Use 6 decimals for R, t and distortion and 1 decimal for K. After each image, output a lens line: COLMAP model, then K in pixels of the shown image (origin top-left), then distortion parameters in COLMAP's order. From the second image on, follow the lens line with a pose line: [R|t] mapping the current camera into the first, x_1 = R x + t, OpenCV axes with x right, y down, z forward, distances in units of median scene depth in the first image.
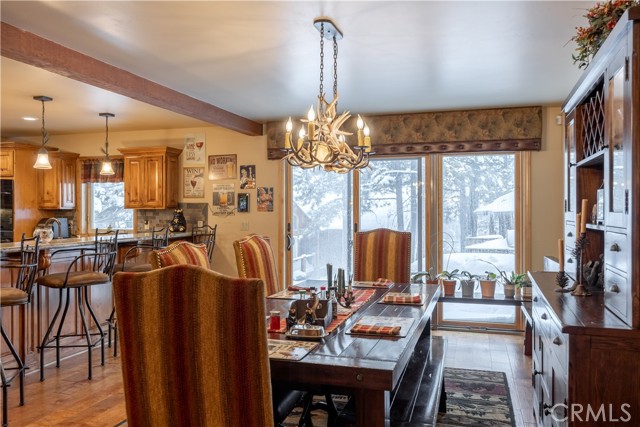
lens RADIAL K [[519.9, 0, 323.5], [0, 519.9, 210.6], [0, 0, 1]] dist [0.000853, -0.004272]
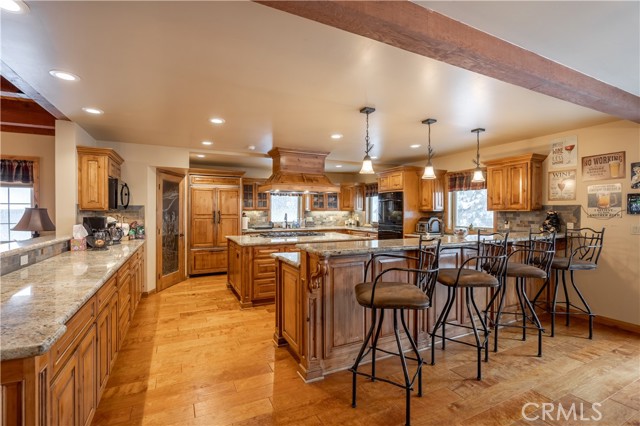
lens RADIAL K [[293.9, 0, 310.6], [0, 293.9, 213.2], [0, 0, 1]] dist [-0.008437, 0.001356]
pose [[0.680668, 0.004154, -0.732580, -0.167567], [0.000591, 0.999980, 0.006219, -0.002664], [0.732592, -0.004665, 0.680652, 0.243343]]
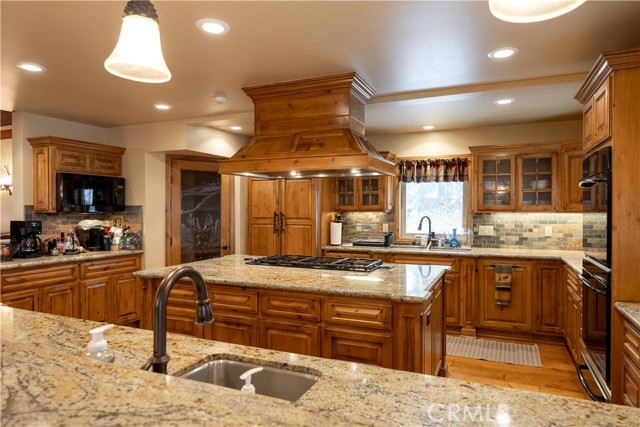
lens RADIAL K [[411.7, 0, 320.7], [0, 411.7, 212.3], [0, 0, 1]] dist [0.001419, 0.004951]
pose [[-0.114882, 0.007215, -0.993353, -0.254767], [0.000808, 0.999974, 0.007169, -0.009898], [0.993379, 0.000021, -0.114885, 0.837157]]
